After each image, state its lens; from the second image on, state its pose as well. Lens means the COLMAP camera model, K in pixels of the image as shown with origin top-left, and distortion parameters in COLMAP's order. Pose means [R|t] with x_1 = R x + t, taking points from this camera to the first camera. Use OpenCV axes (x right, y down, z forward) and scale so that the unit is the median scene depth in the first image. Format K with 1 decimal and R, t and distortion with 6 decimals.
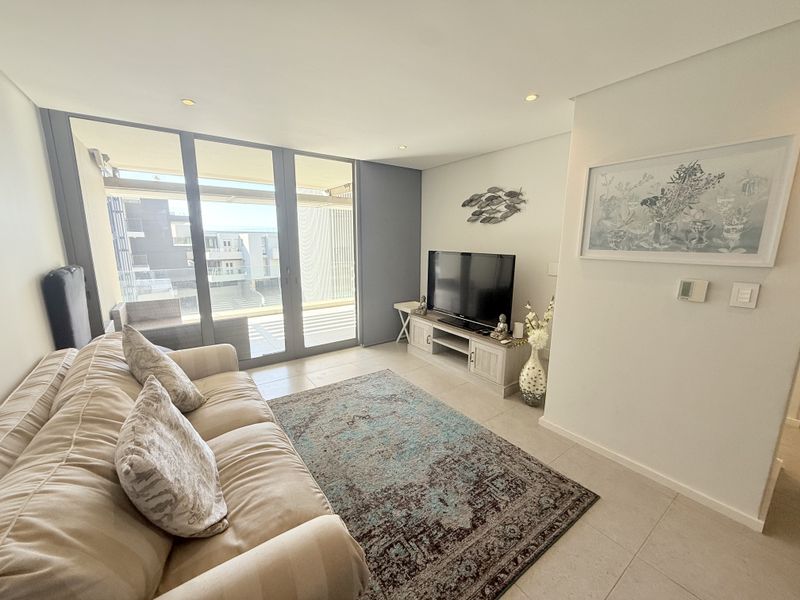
lens RADIAL K [[318.7, 0, 397.4], [0, 318.7, 299.1], [0, 0, 1]] dist [-0.001144, -0.000060]
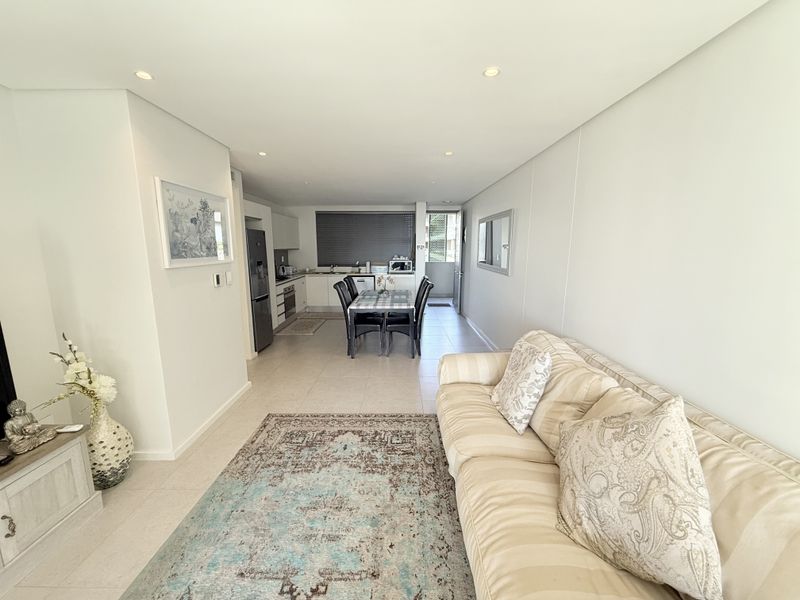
lens RADIAL K [[318.2, 0, 397.2], [0, 318.2, 298.4], [0, 0, 1]] dist [0.000770, -0.000414]
pose [[-0.808106, -0.101439, 0.580236, -0.443676], [0.104604, 0.944689, 0.310838, -0.203857], [-0.579674, 0.311885, -0.752798, 1.011317]]
